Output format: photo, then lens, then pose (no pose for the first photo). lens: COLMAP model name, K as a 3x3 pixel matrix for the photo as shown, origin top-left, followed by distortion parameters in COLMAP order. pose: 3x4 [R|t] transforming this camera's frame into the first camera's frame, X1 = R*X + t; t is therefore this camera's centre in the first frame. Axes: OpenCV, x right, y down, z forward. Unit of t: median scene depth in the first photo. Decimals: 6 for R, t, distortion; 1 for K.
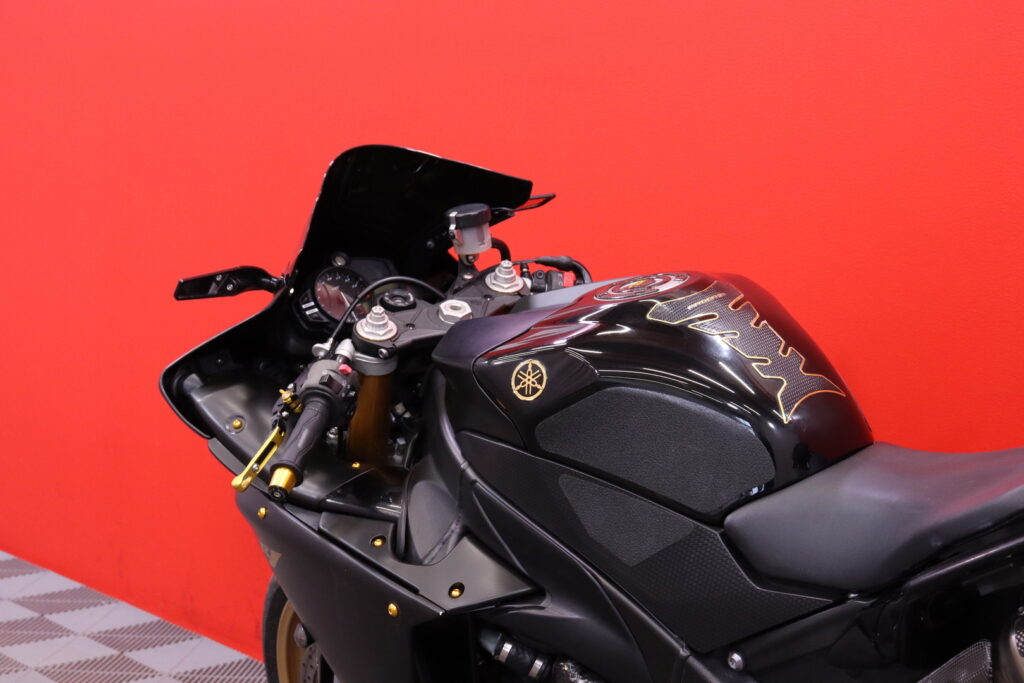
lens RADIAL K [[2013.1, 0, 510.6], [0, 2013.1, 339.4], [0, 0, 1]] dist [0.219143, 0.000000]
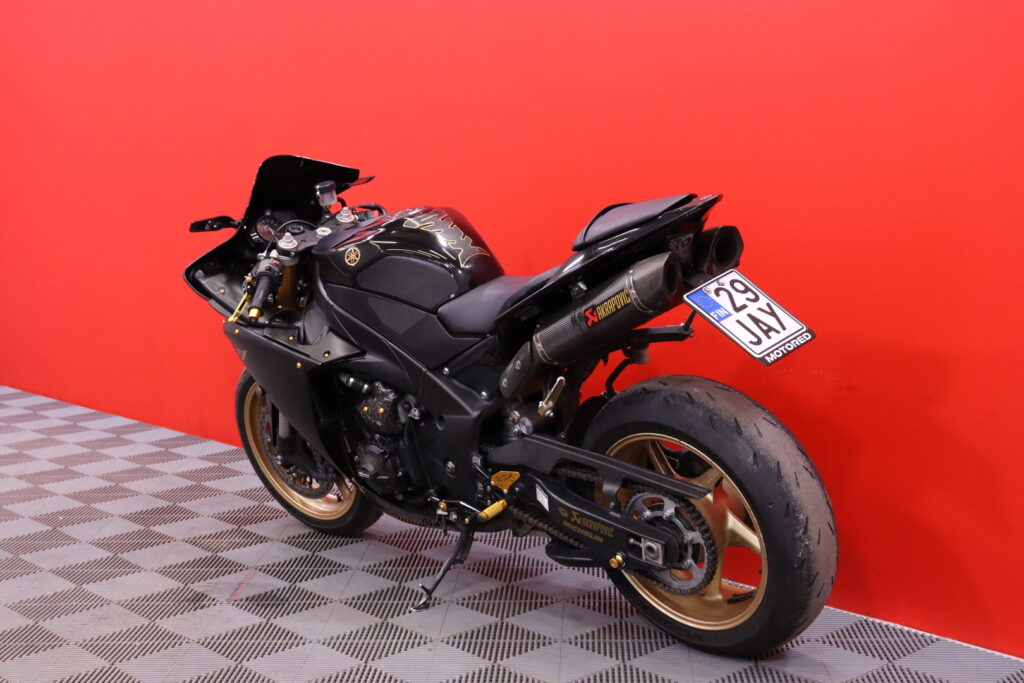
lens RADIAL K [[1531.0, 0, 509.3], [0, 1531.0, 344.1], [0, 0, 1]] dist [0.176873, 0.000000]
pose [[0.997440, -0.051976, 0.049103, 0.087489], [0.050836, 0.998414, 0.024183, 0.079074], [-0.050282, -0.021625, 0.998501, -0.667908]]
